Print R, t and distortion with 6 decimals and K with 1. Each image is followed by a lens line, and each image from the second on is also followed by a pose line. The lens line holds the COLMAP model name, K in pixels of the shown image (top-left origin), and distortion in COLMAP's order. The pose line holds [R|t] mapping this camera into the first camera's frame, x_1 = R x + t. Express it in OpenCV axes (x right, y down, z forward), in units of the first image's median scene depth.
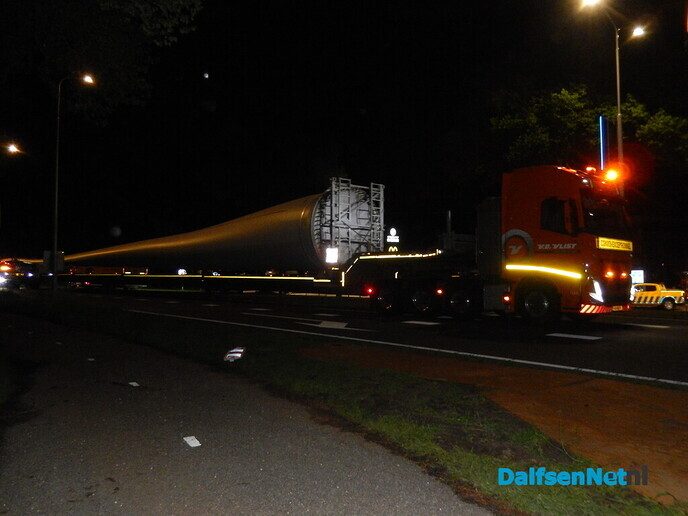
lens RADIAL K [[545.0, 0, 344.5], [0, 545.0, 246.2], [0, 0, 1]] dist [-0.009995, -0.003338]
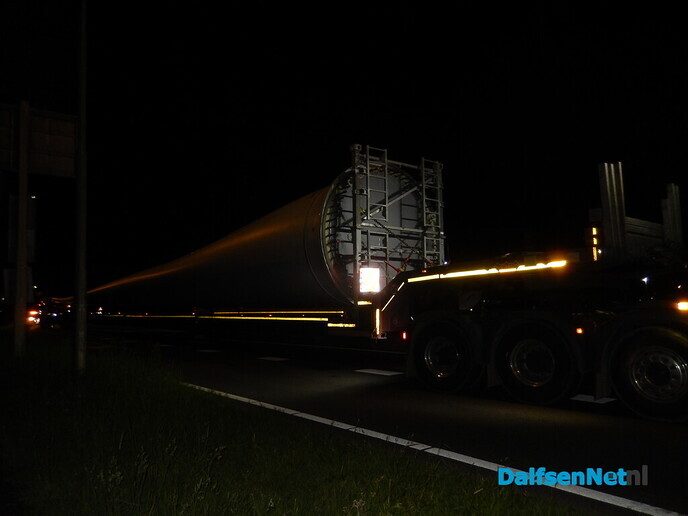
lens RADIAL K [[545.0, 0, 344.5], [0, 545.0, 246.2], [0, 0, 1]] dist [-0.009995, -0.003338]
pose [[0.997551, -0.015015, -0.068319, 0.004643], [0.010287, 0.997561, -0.069038, 0.019583], [0.069189, 0.068166, 0.995272, 0.422238]]
